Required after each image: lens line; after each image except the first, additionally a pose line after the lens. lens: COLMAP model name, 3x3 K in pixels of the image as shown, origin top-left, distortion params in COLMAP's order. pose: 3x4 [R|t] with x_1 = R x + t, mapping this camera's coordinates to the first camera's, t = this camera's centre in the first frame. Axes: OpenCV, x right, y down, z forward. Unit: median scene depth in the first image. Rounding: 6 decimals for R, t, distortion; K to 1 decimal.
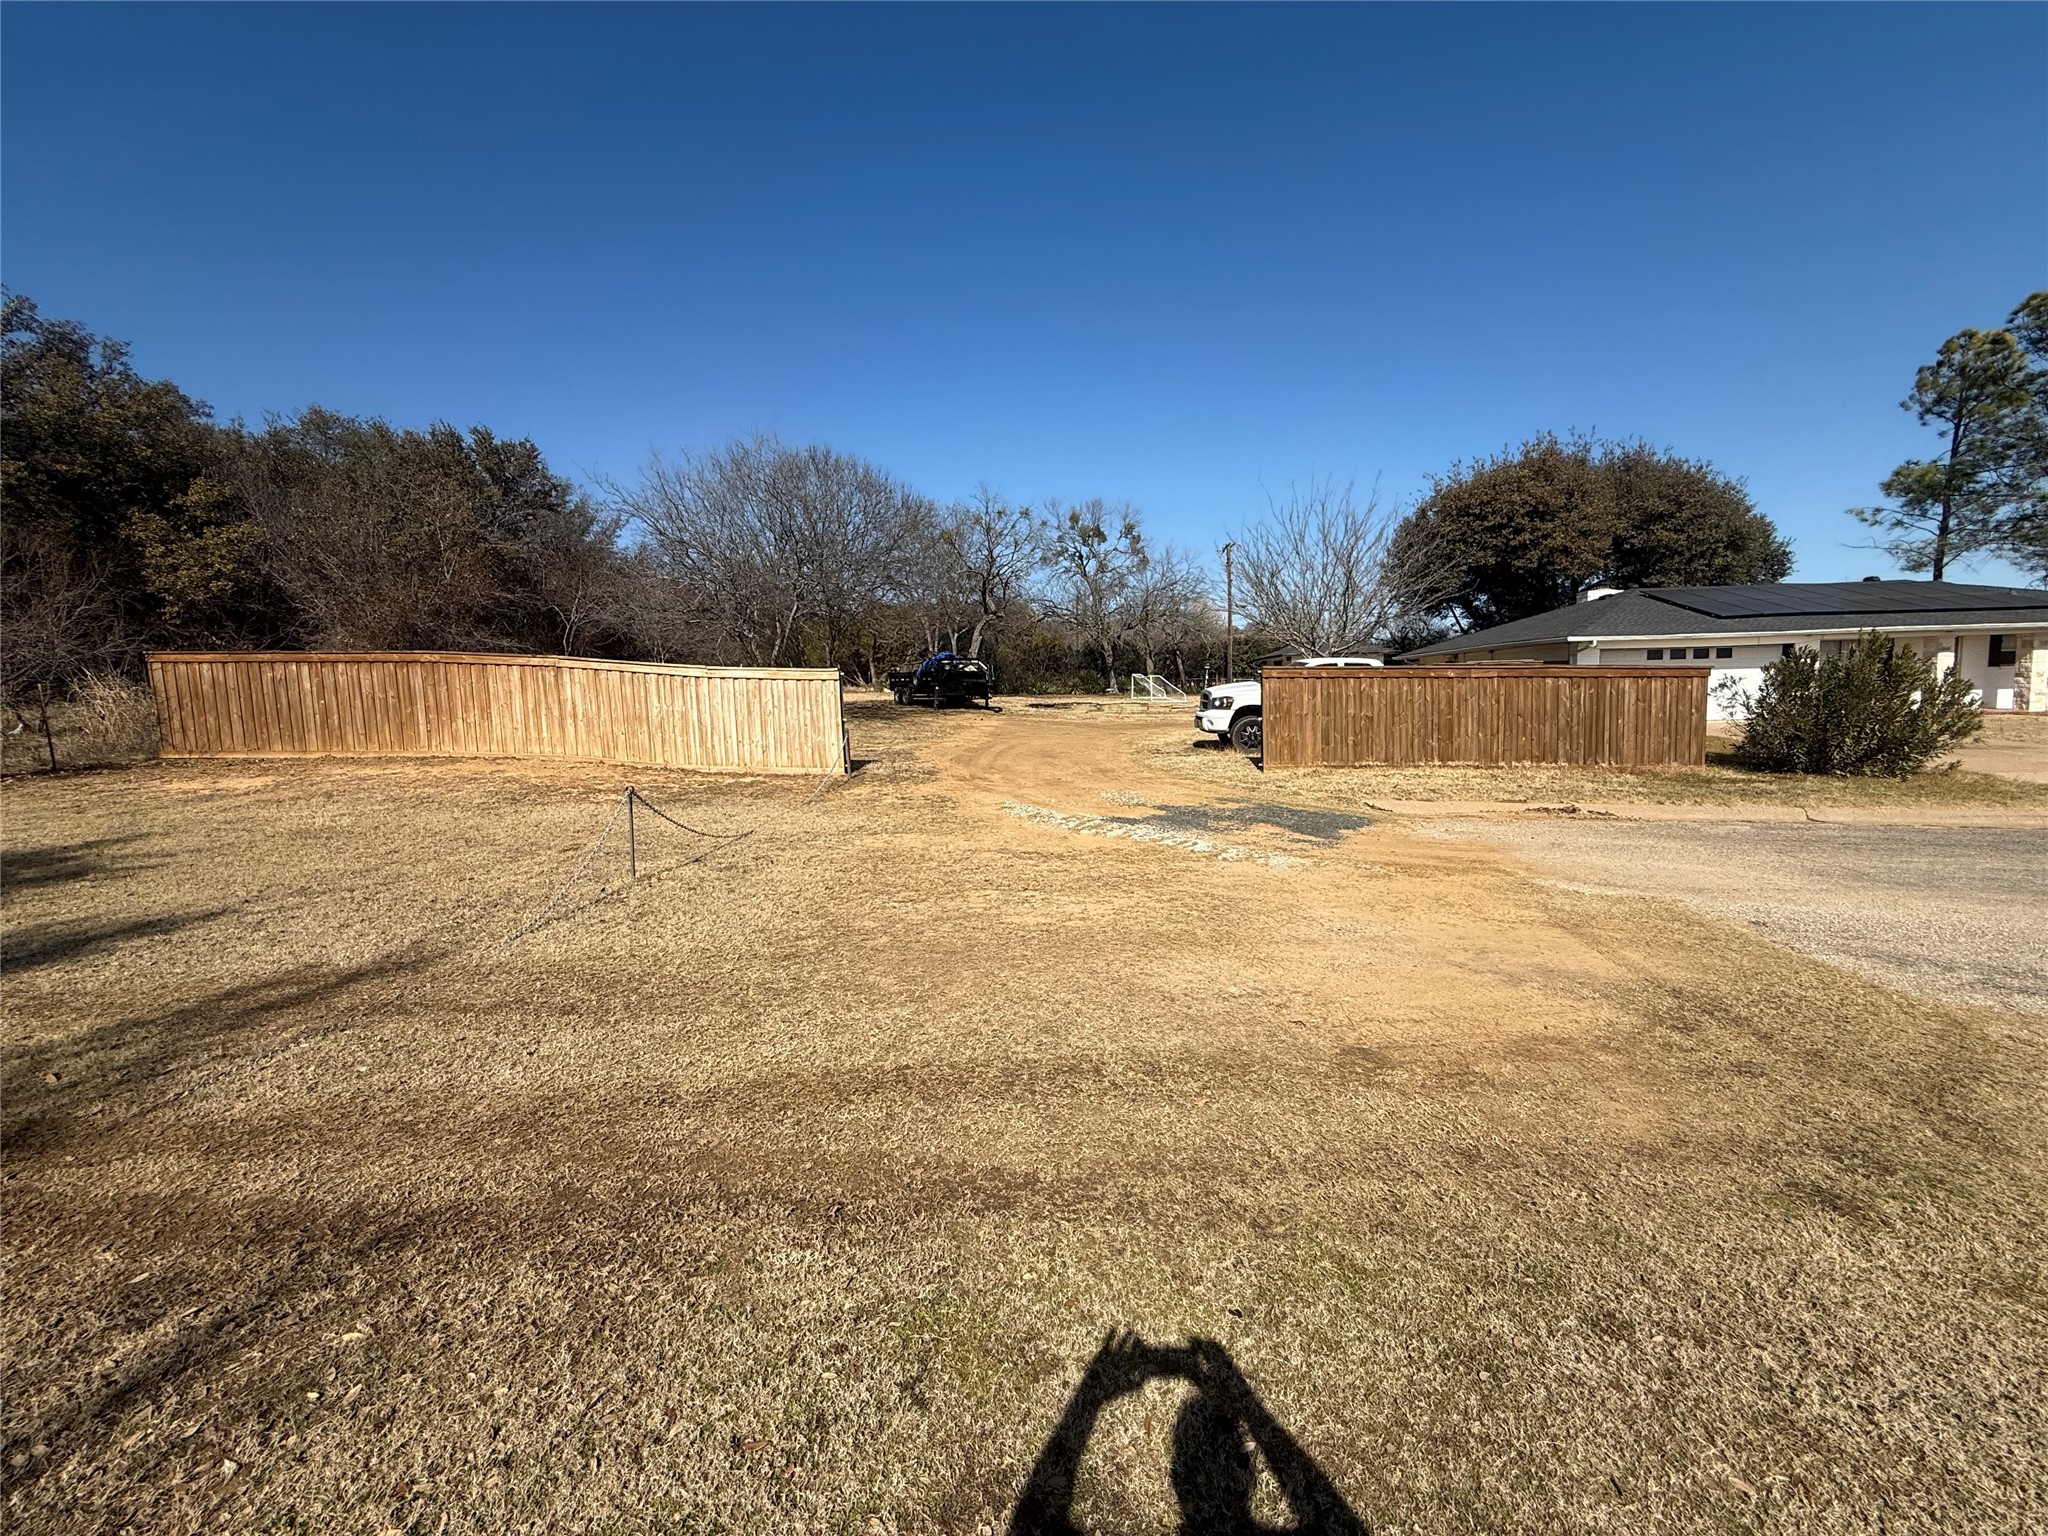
lens RADIAL K [[812.5, 0, 1018.6], [0, 812.5, 773.0], [0, 0, 1]] dist [-0.003528, 0.001369]
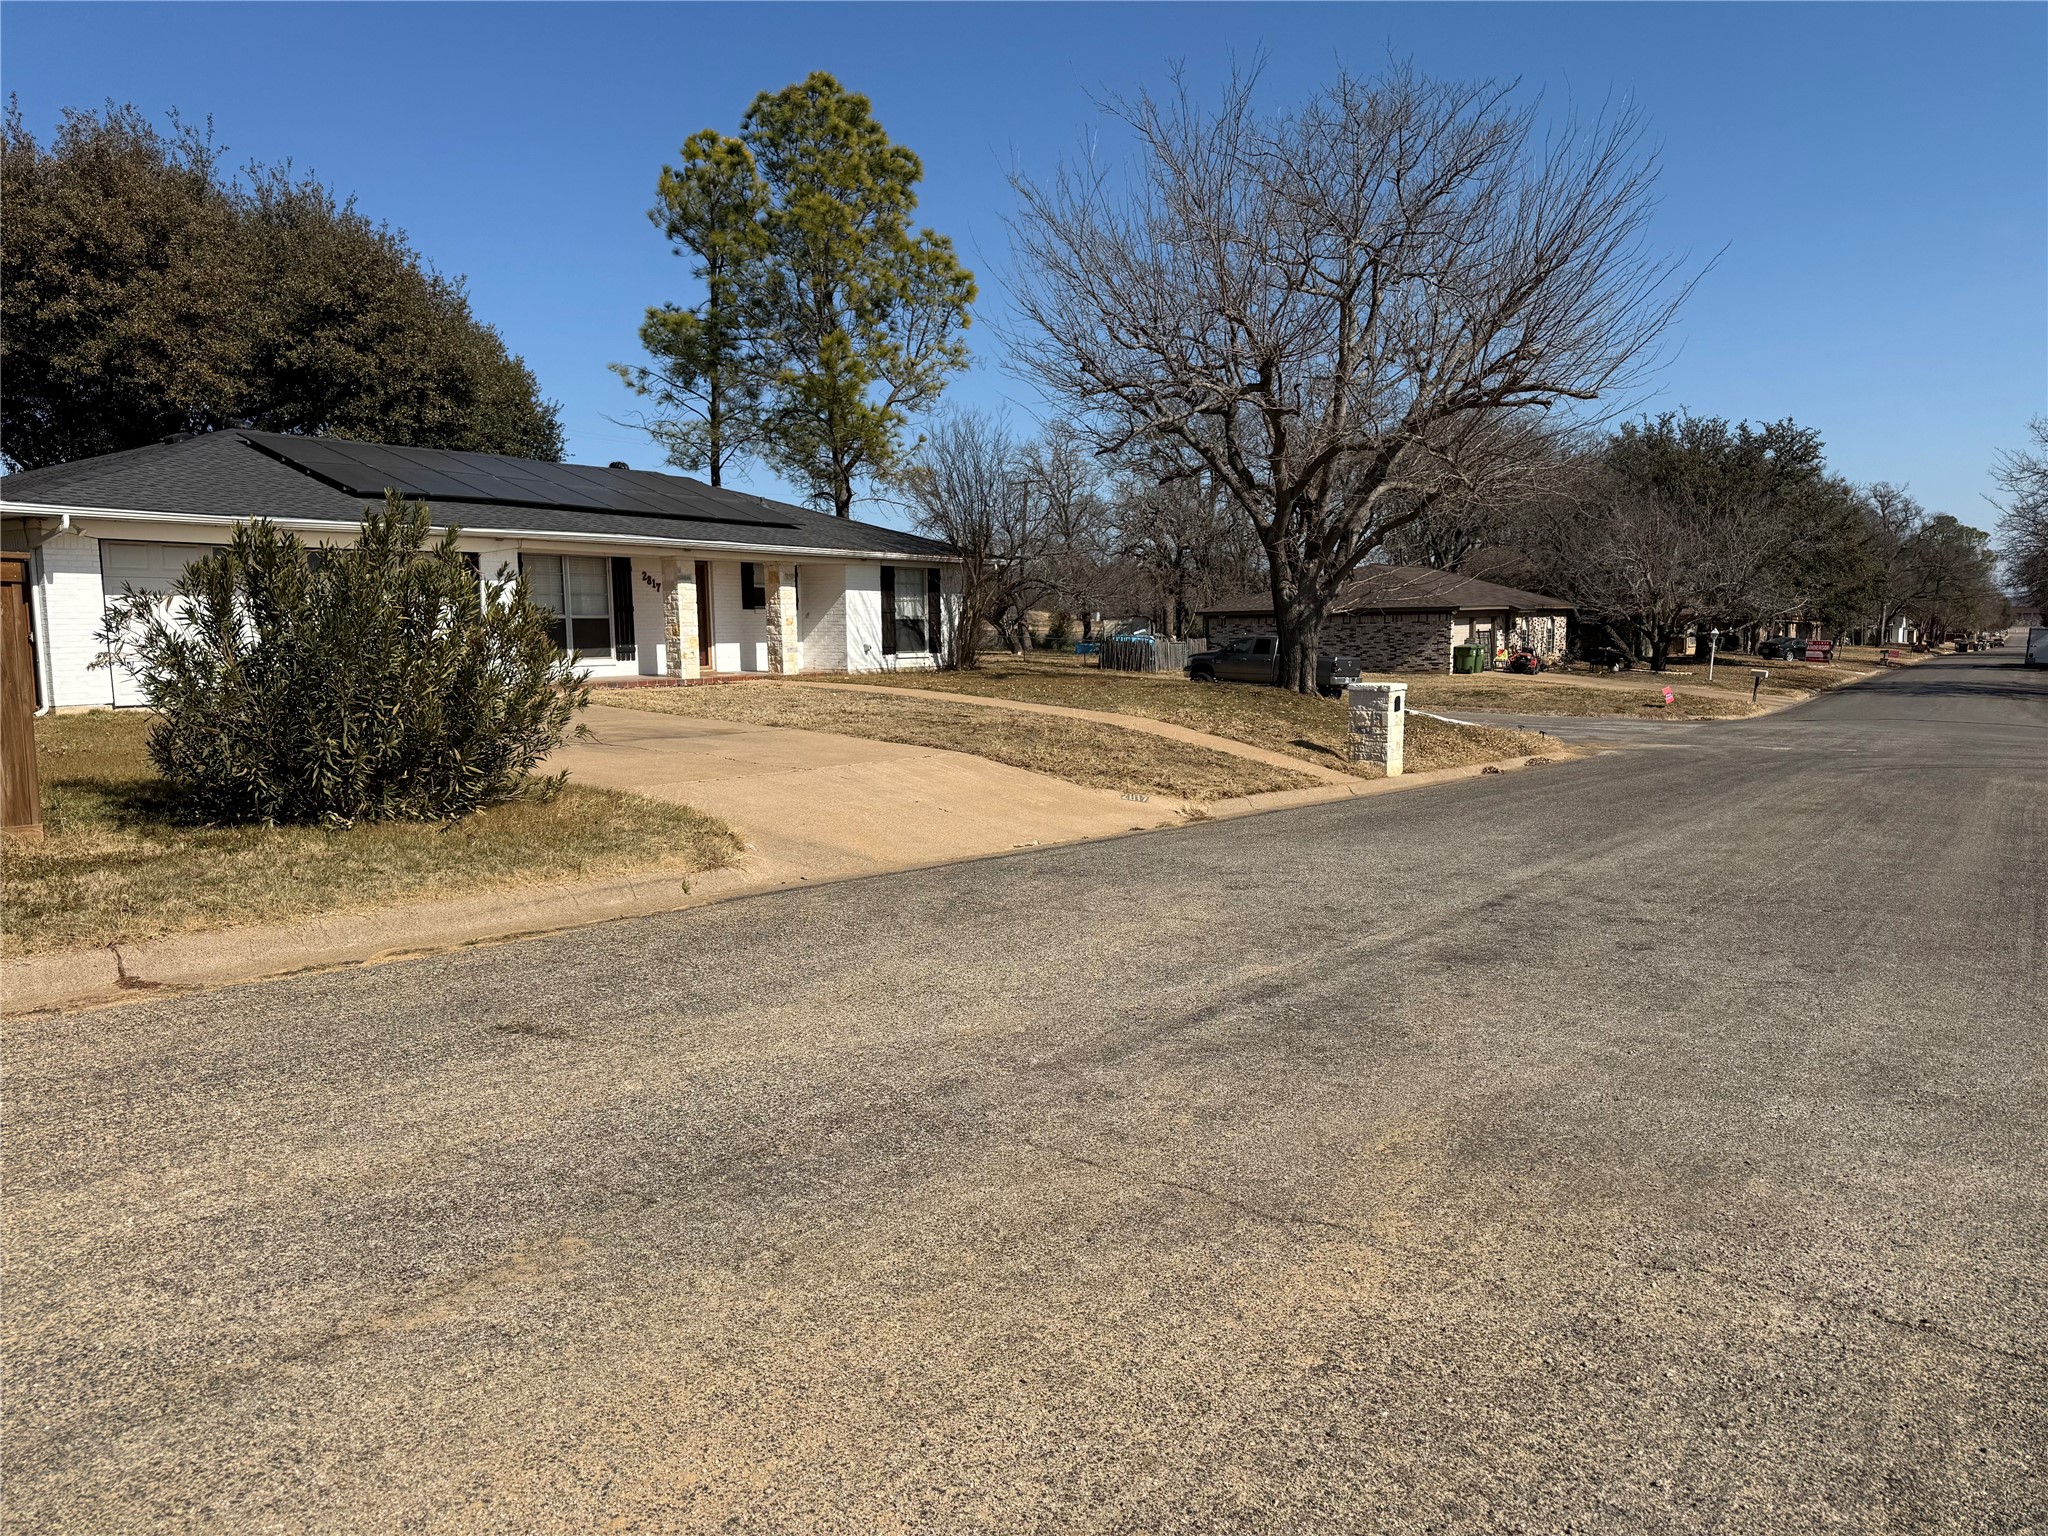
lens RADIAL K [[1431.9, 0, 1025.5], [0, 1431.9, 770.3], [0, 0, 1]] dist [0.074985, -0.090688]
pose [[0.546567, -0.062992, 0.835043, 0.224932], [0.075759, 0.996797, 0.025607, -0.006906], [-0.833981, 0.049266, 0.549589, 0.107408]]
